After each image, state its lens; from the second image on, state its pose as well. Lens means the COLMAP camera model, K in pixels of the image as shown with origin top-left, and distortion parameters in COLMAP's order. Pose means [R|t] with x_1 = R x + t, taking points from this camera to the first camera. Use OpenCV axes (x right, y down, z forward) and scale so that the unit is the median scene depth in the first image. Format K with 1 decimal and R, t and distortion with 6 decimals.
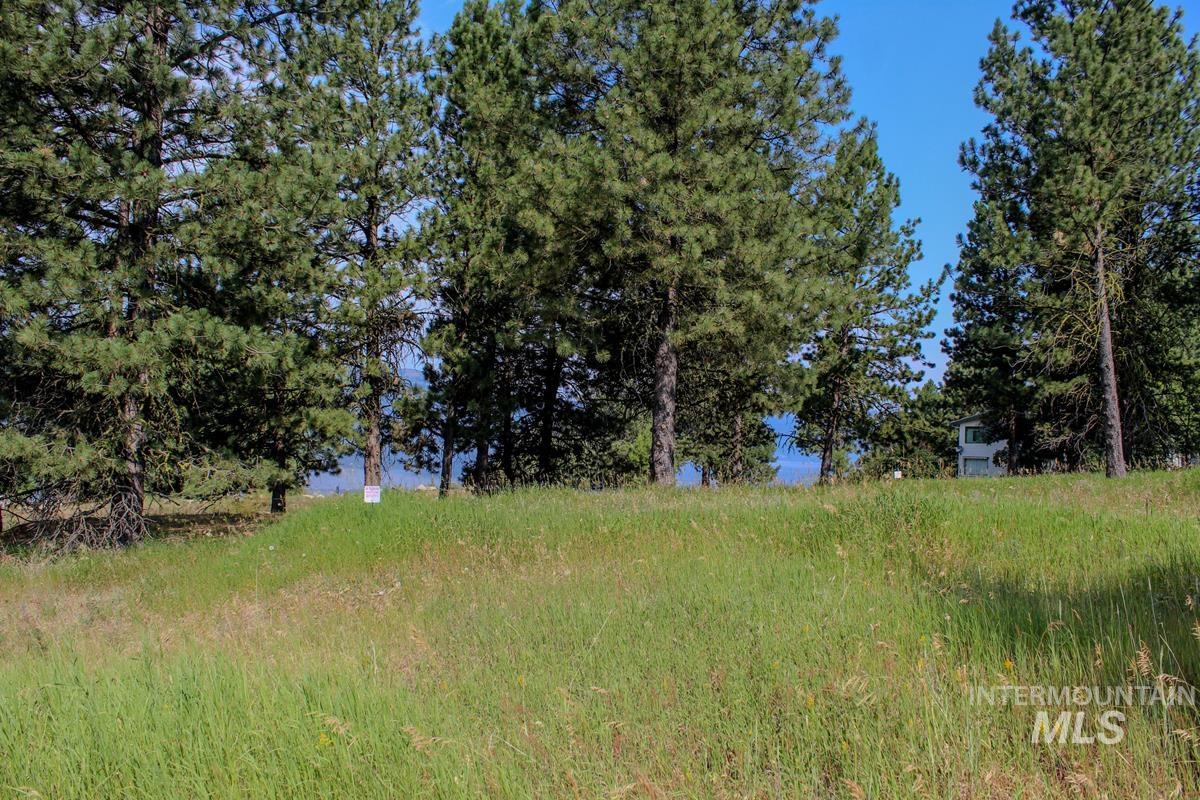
lens RADIAL K [[1043.6, 0, 593.6], [0, 1043.6, 400.5], [0, 0, 1]] dist [-0.175894, 0.198152]
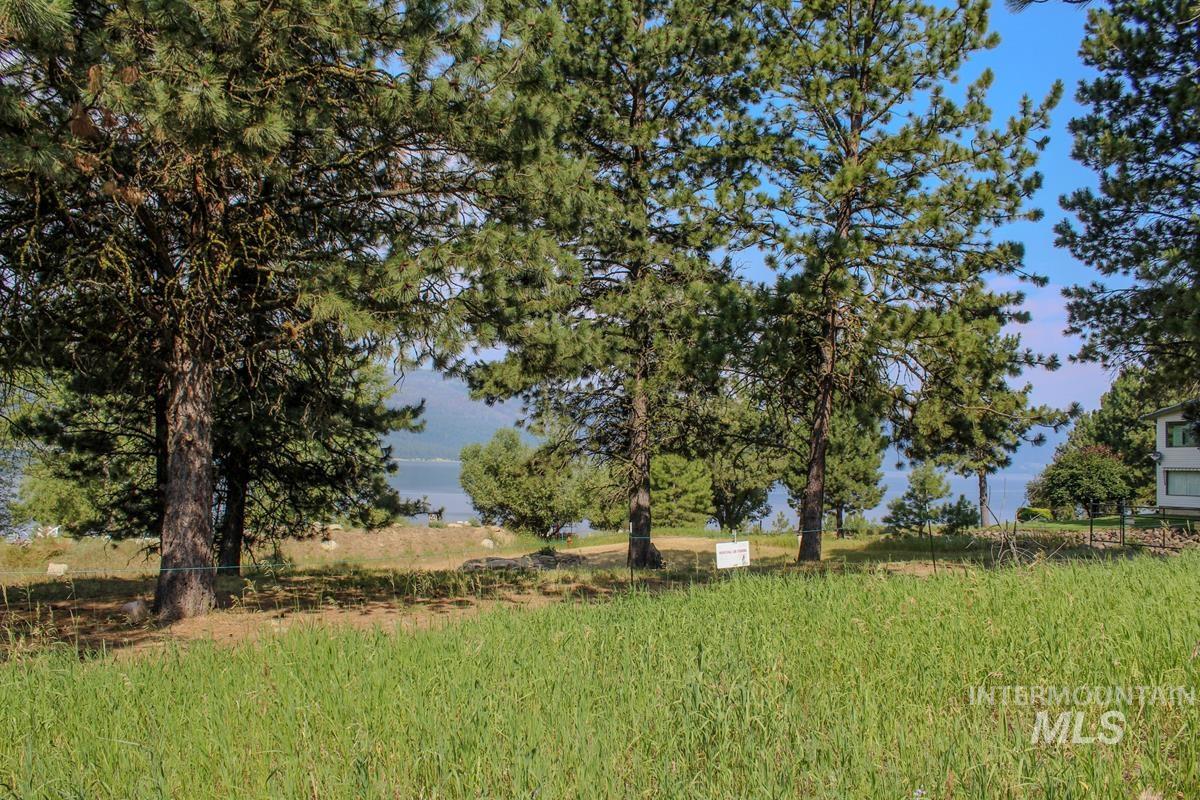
lens RADIAL K [[1043.6, 0, 593.6], [0, 1043.6, 400.5], [0, 0, 1]] dist [-0.175894, 0.198152]
pose [[0.981264, -0.031506, -0.190074, 0.218285], [0.028055, 0.999390, -0.020819, 0.025587], [0.190614, 0.015096, 0.981549, 0.510372]]
